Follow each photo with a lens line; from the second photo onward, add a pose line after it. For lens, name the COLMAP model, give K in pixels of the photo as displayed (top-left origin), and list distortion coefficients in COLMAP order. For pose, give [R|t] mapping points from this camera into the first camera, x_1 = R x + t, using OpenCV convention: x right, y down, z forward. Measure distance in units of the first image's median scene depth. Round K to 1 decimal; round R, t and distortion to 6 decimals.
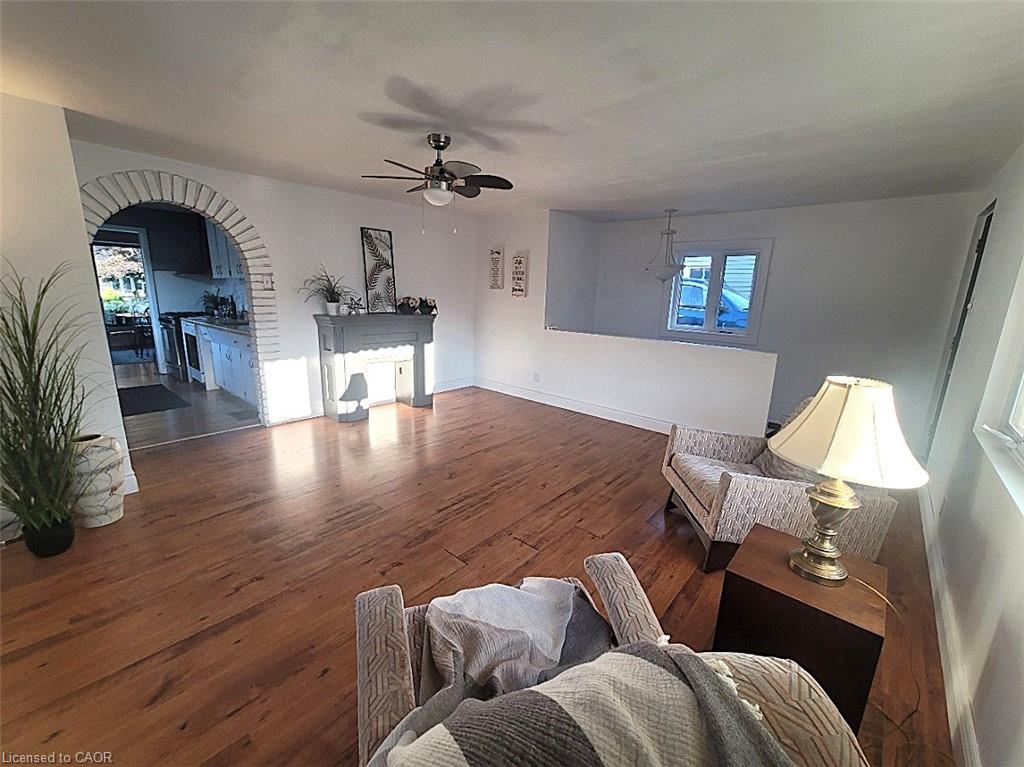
lens RADIAL K [[422.0, 0, 507.8], [0, 422.0, 378.1], [0, 0, 1]] dist [-0.007624, 0.001821]
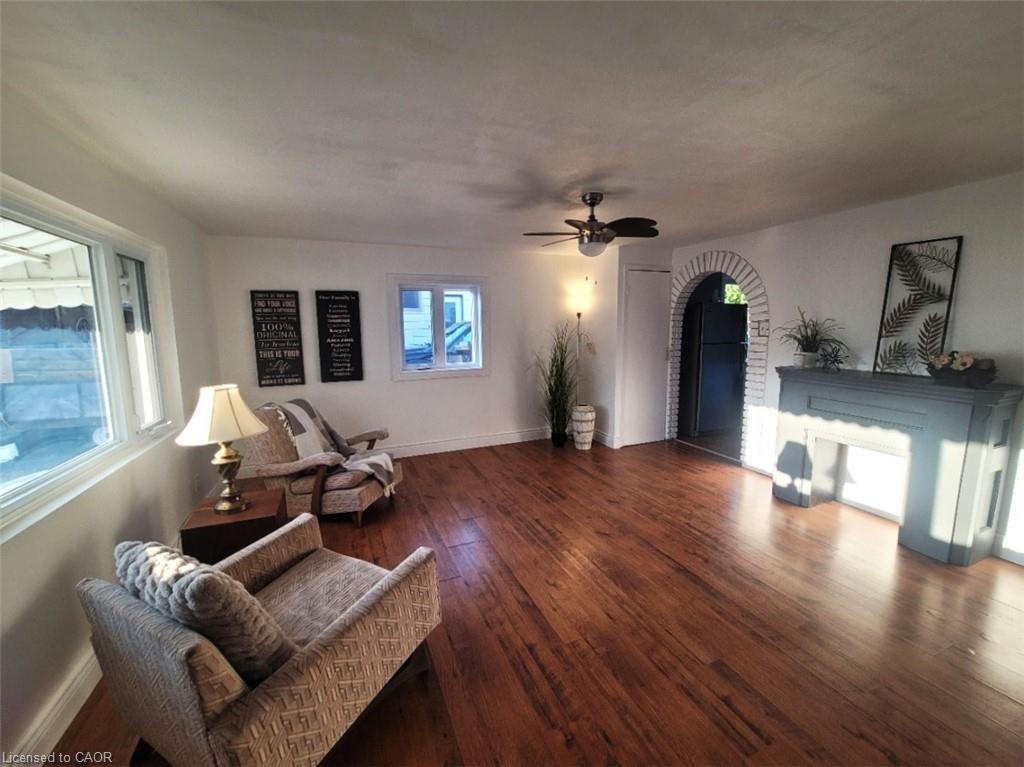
lens RADIAL K [[422.0, 0, 508.5], [0, 422.0, 382.7], [0, 0, 1]] dist [-0.007624, 0.001821]
pose [[-0.424359, 0.099977, -0.899958, 0.574611], [-0.191863, 0.961391, 0.197270, -0.174265], [0.884934, 0.256382, -0.388793, 0.828557]]
